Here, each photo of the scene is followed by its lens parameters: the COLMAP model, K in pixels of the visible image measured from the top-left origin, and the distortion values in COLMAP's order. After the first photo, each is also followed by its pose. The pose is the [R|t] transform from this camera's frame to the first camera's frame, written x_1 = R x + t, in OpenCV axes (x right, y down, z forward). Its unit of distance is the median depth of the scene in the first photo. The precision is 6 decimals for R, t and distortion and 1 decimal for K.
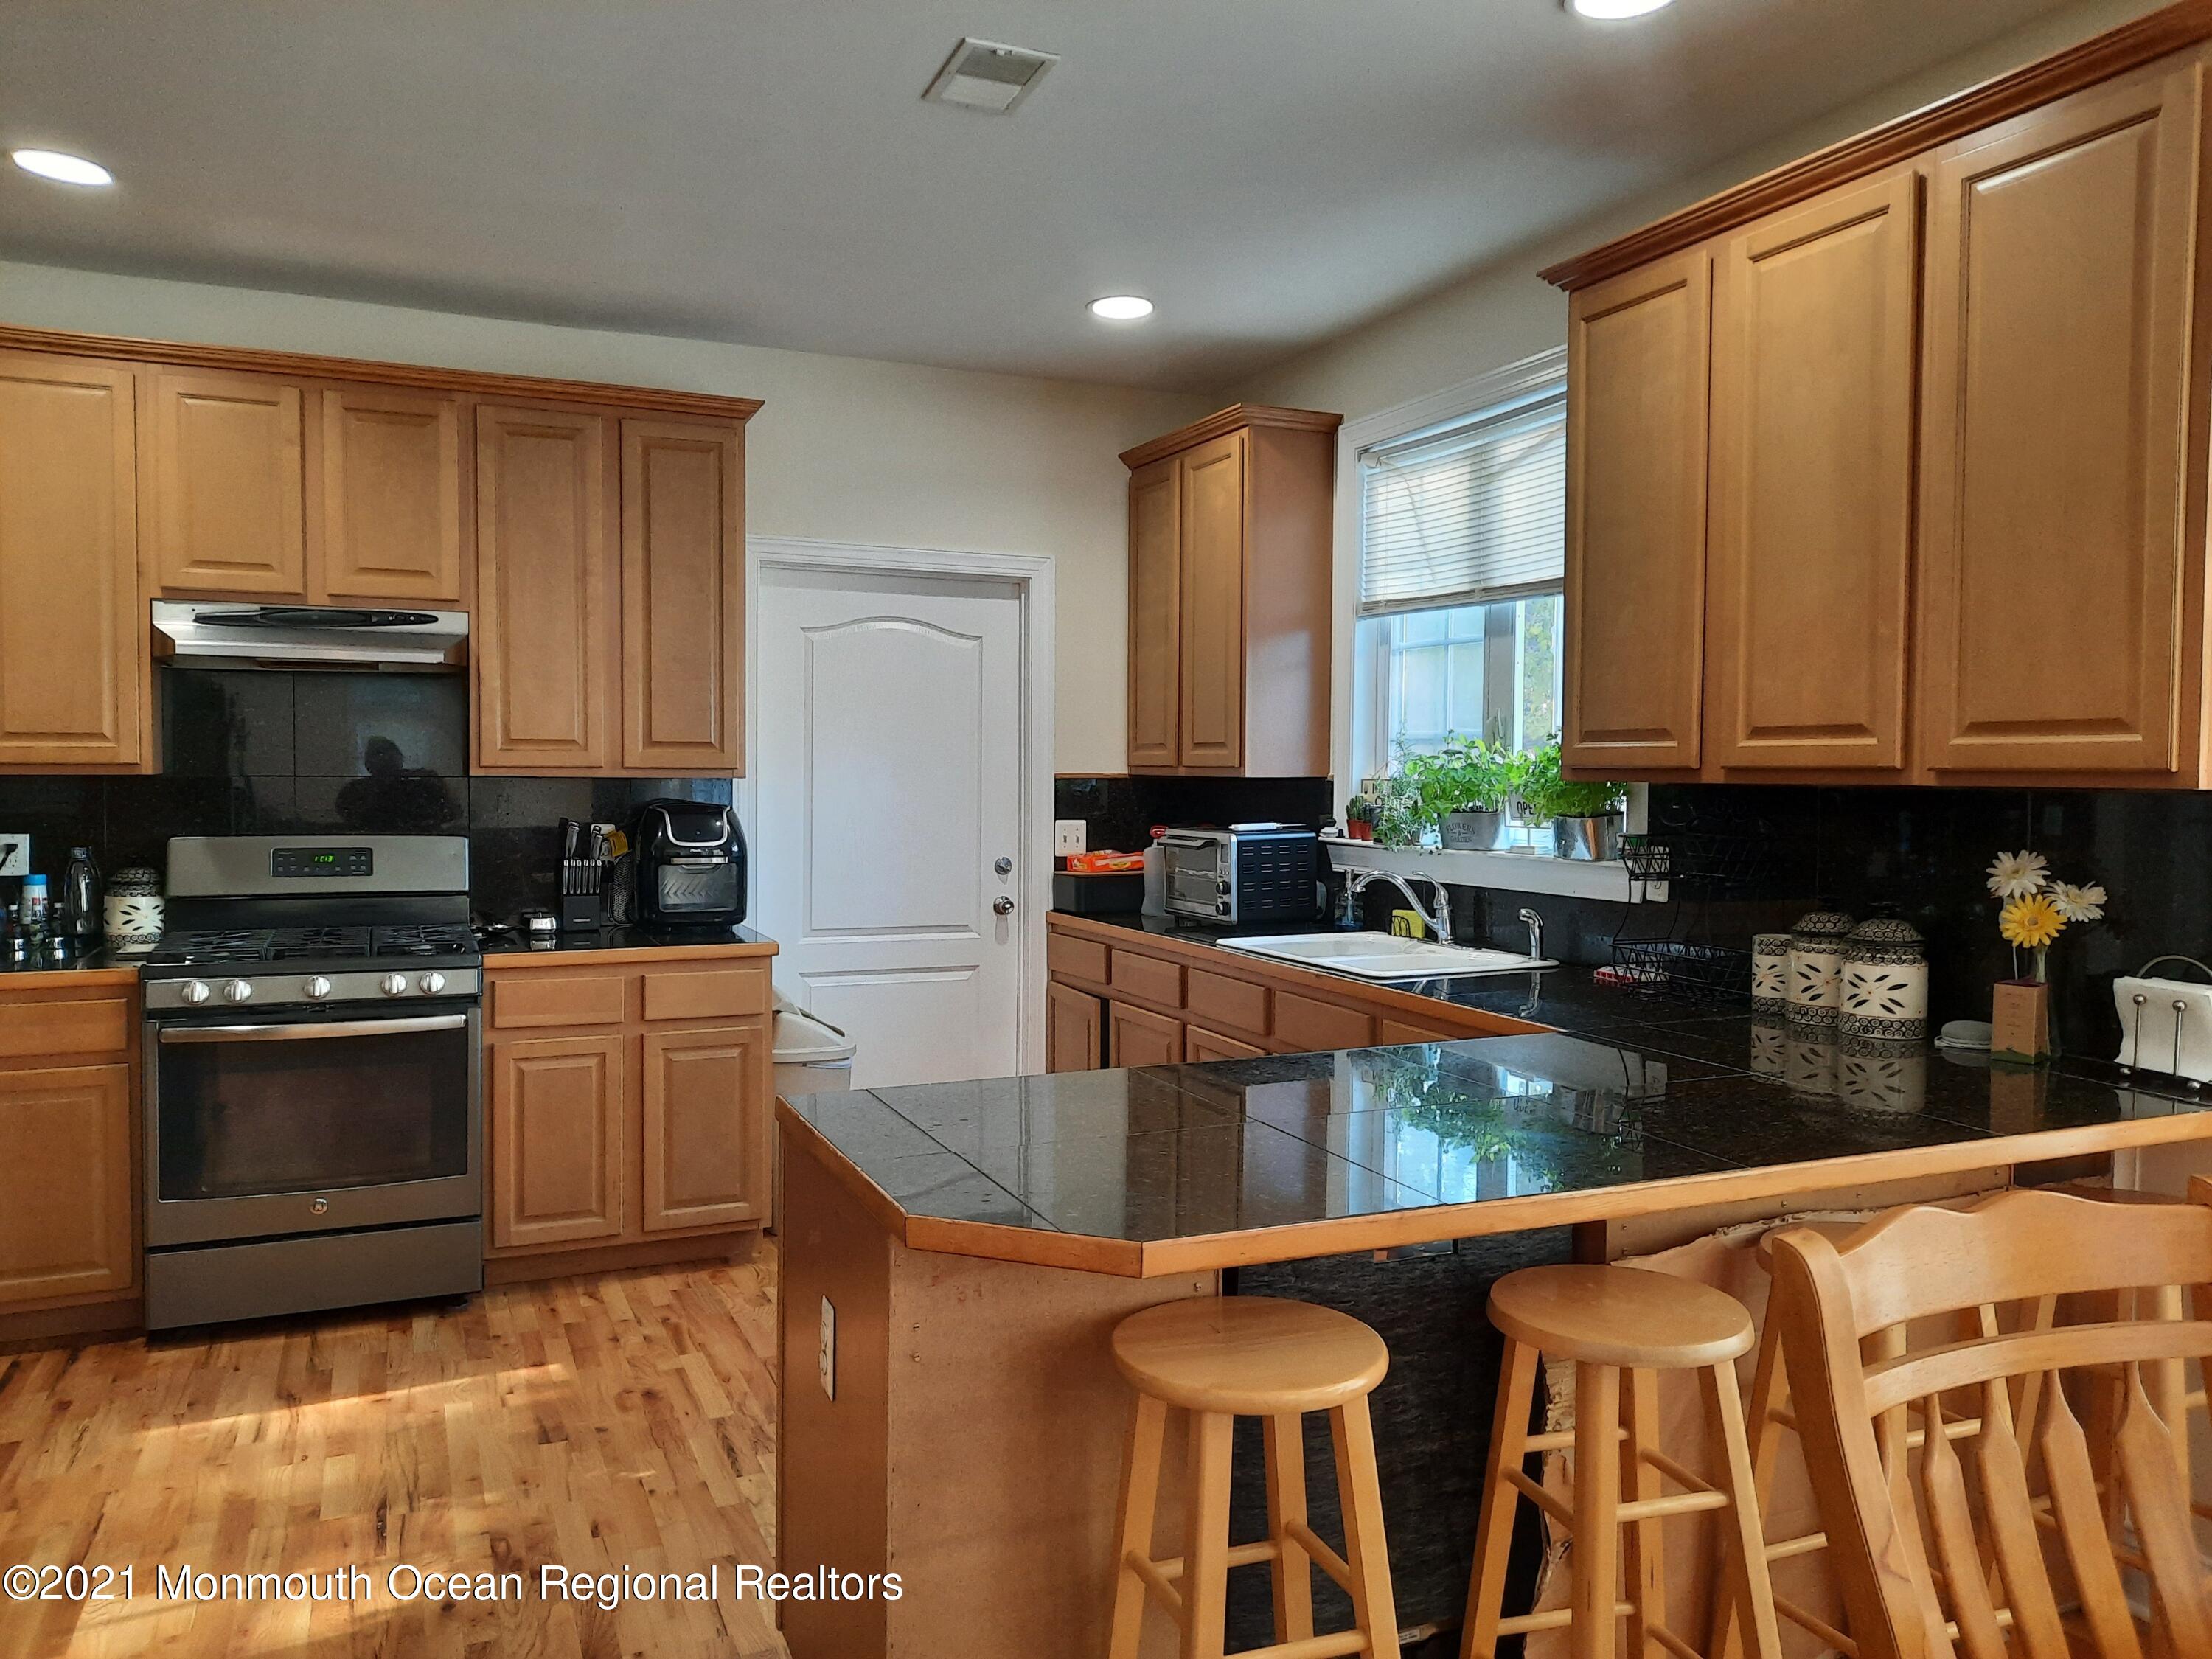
lens RADIAL K [[1603.2, 0, 1110.4], [0, 1603.2, 822.2], [0, 0, 1]] dist [0.057242, -0.063791]
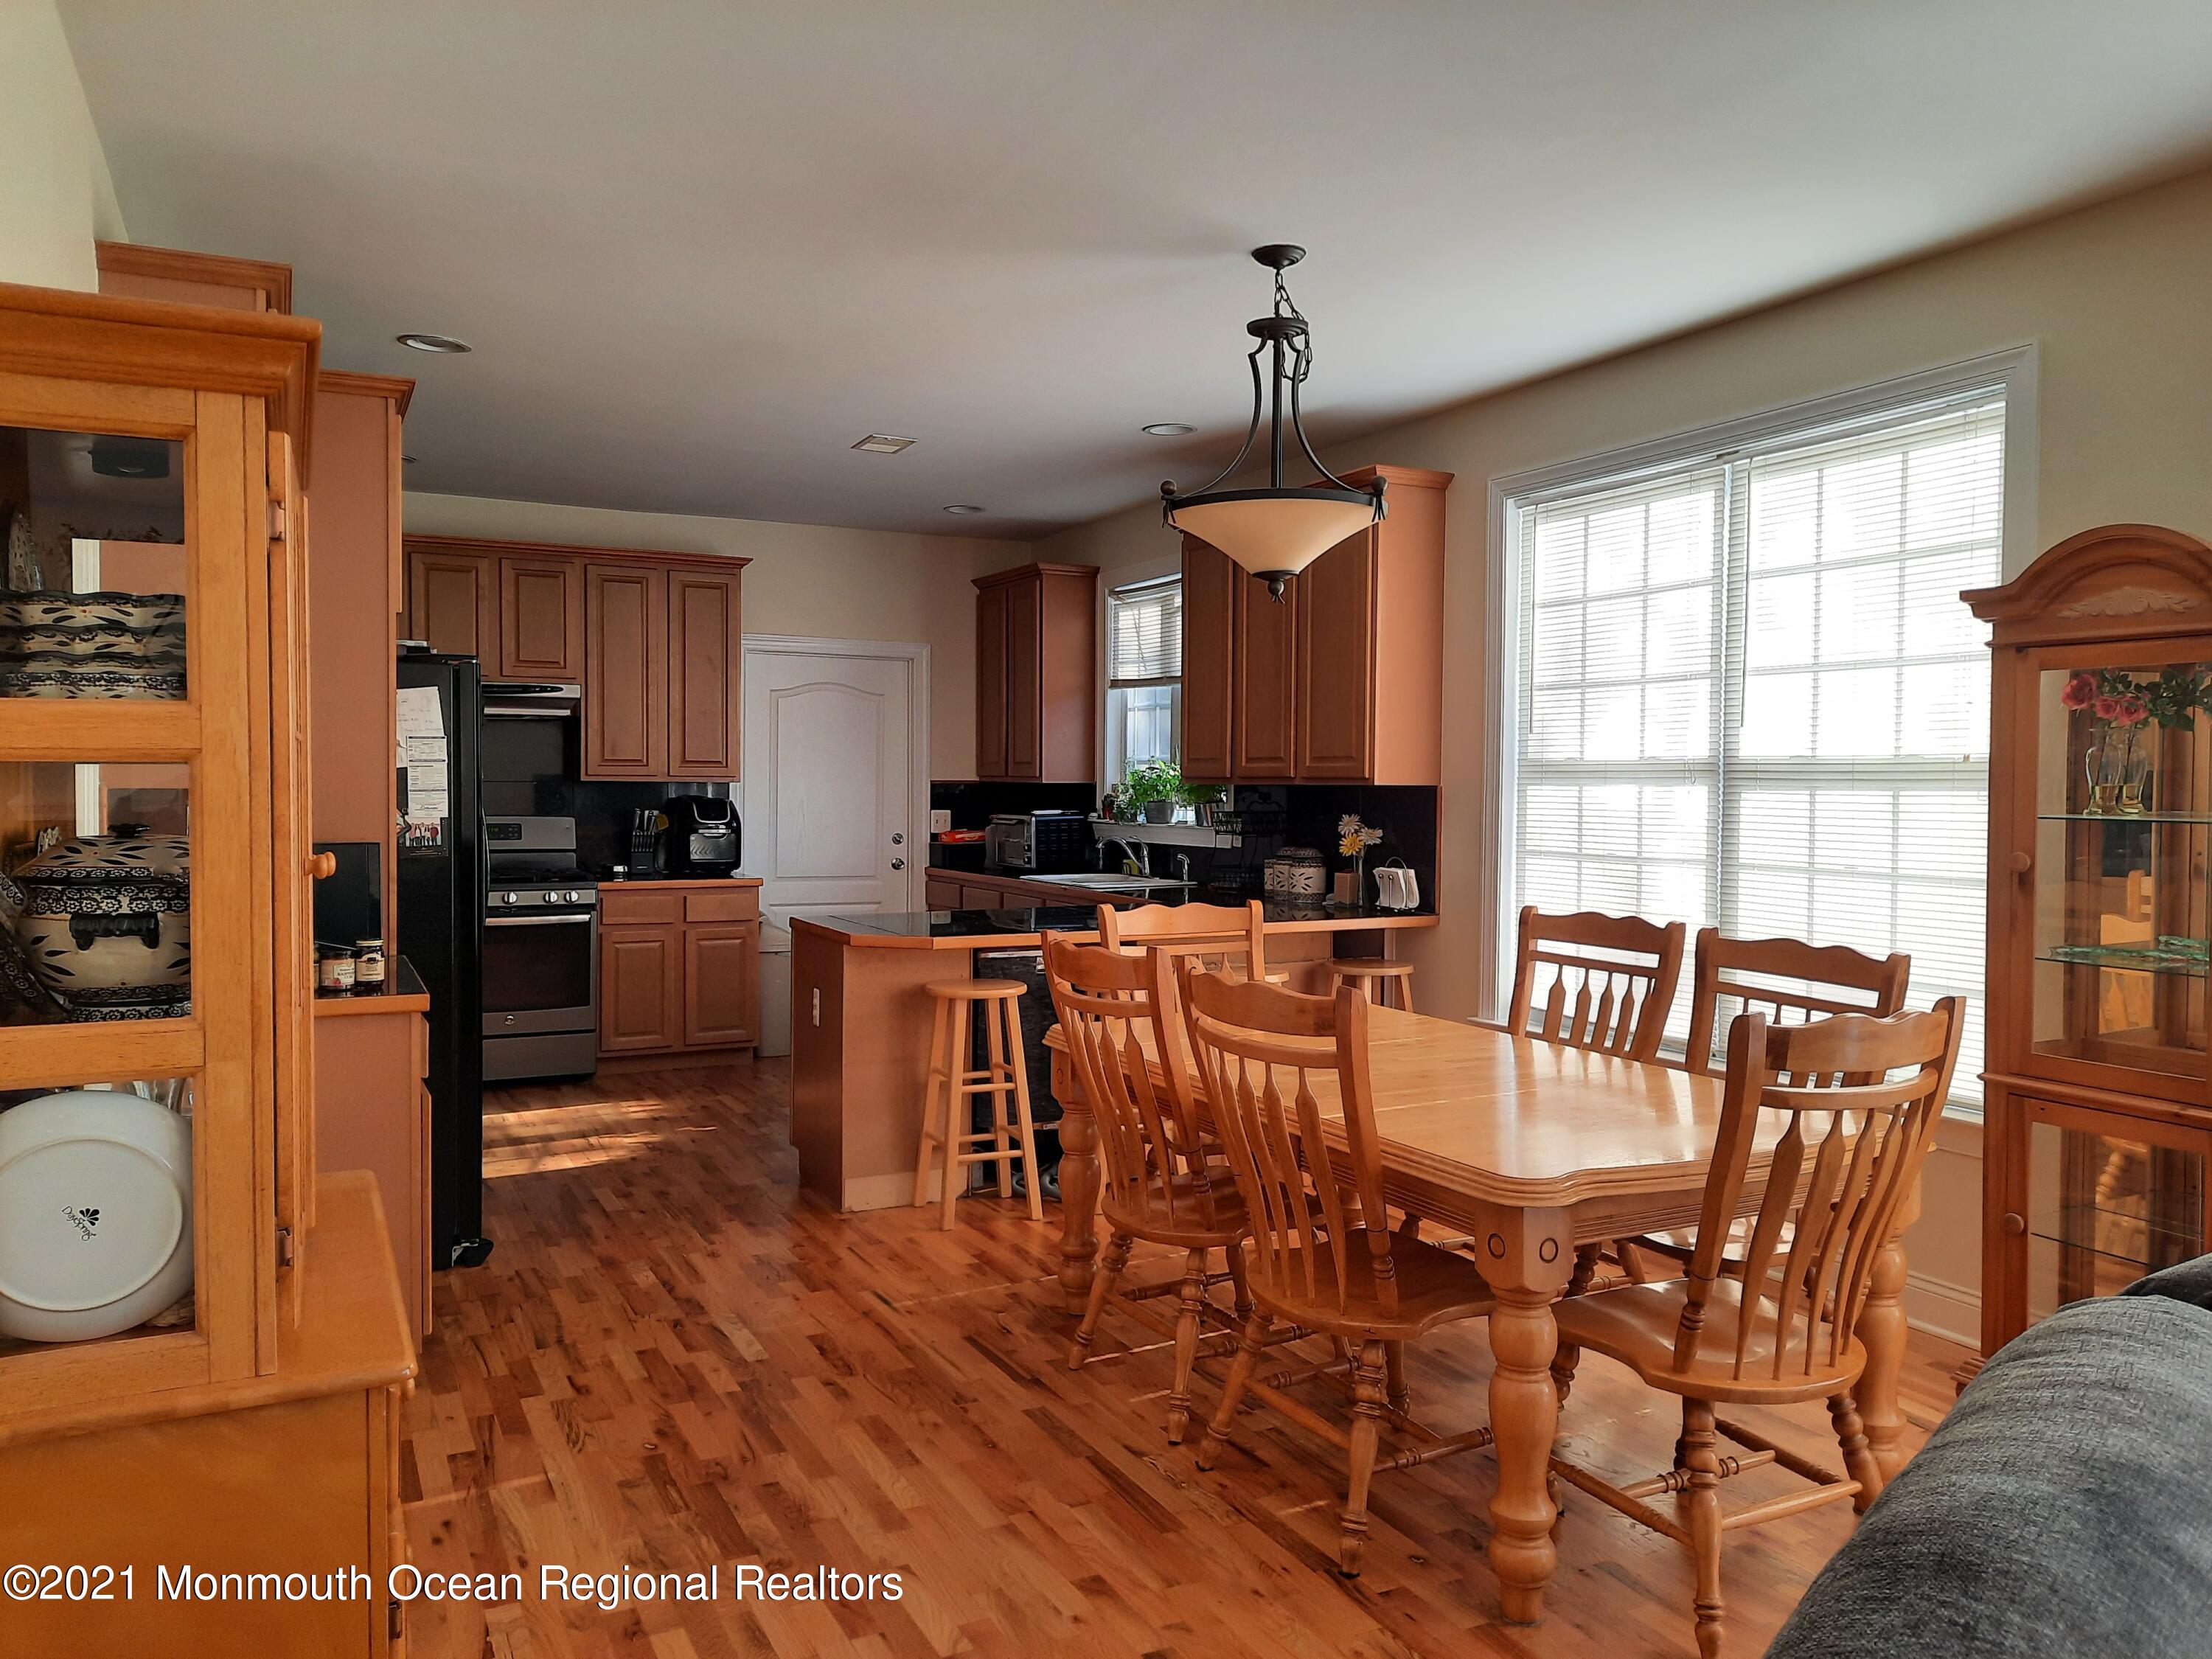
lens RADIAL K [[1603.2, 0, 1110.4], [0, 1603.2, 822.2], [0, 0, 1]] dist [0.057242, -0.063791]
pose [[0.998511, -0.000013, 0.054551, 0.070687], [0.000461, 0.999966, -0.008197, 0.029876], [-0.054549, 0.008210, 0.998477, -0.748125]]
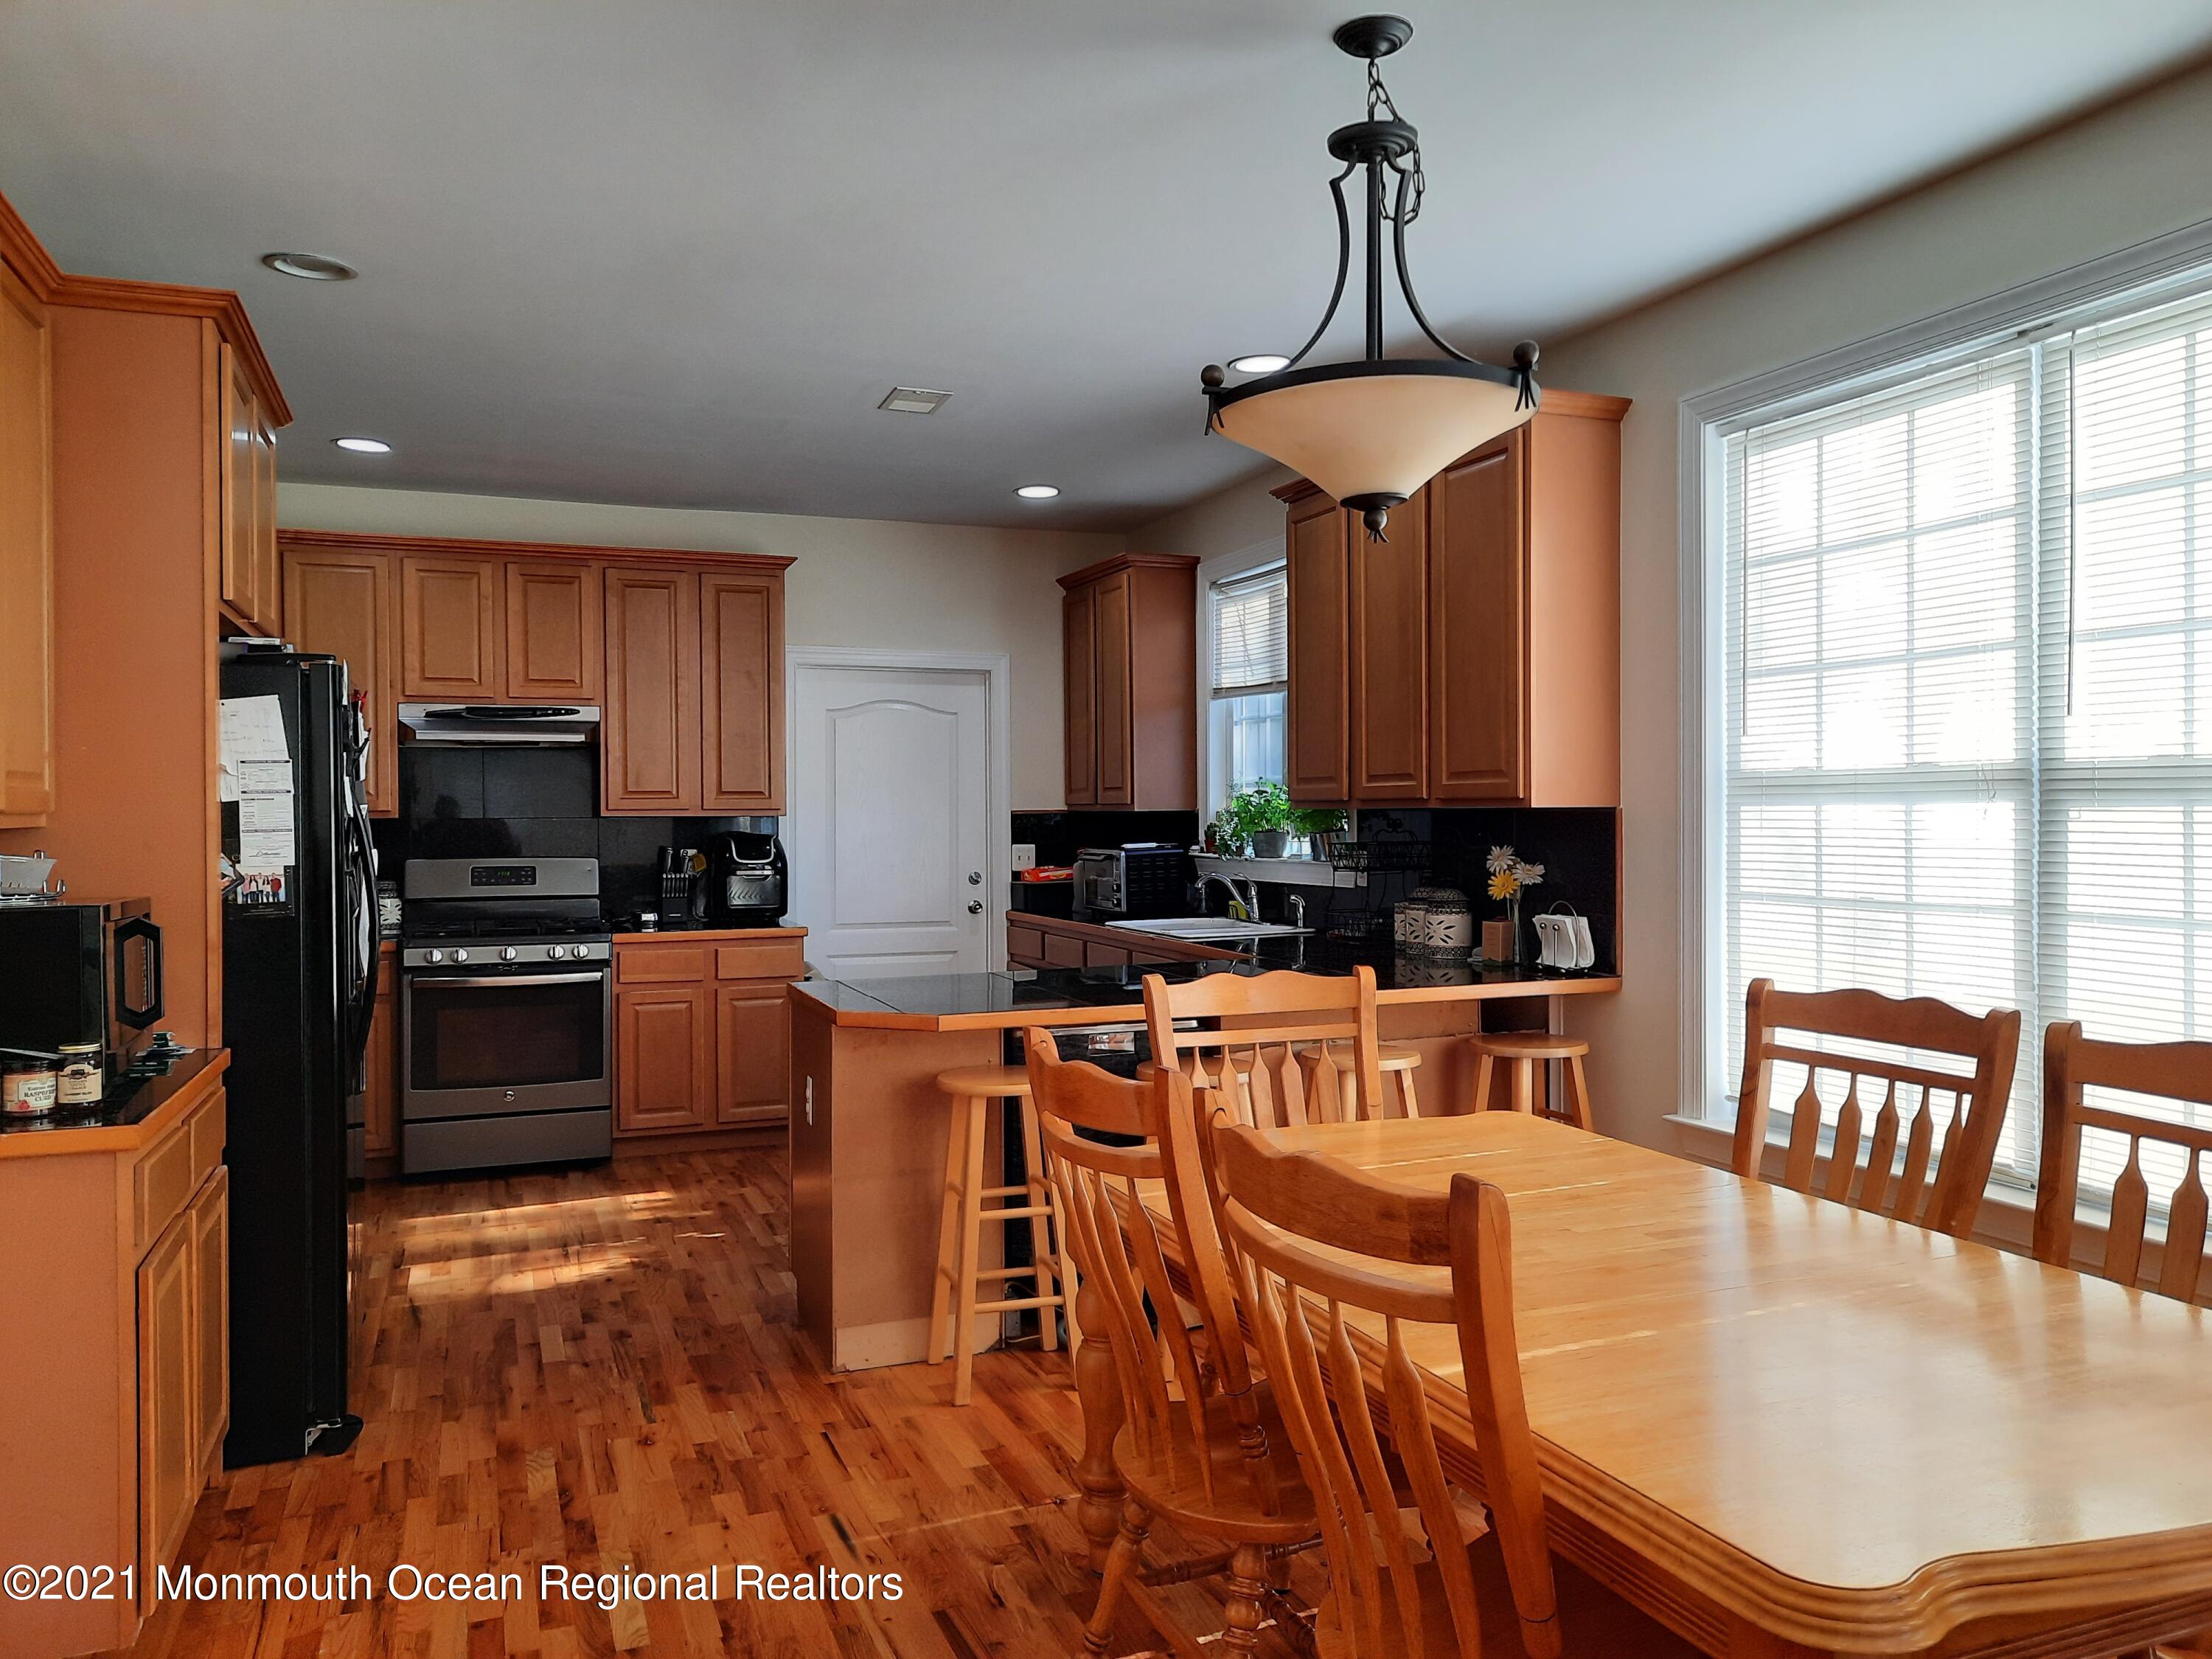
lens RADIAL K [[1603.2, 0, 1110.4], [0, 1603.2, 822.2], [0, 0, 1]] dist [0.057242, -0.063791]
pose [[0.998977, -0.011949, -0.043608, 0.138080], [0.010758, 0.999565, -0.027447, 0.022883], [0.043917, 0.026950, 0.998672, -0.467253]]
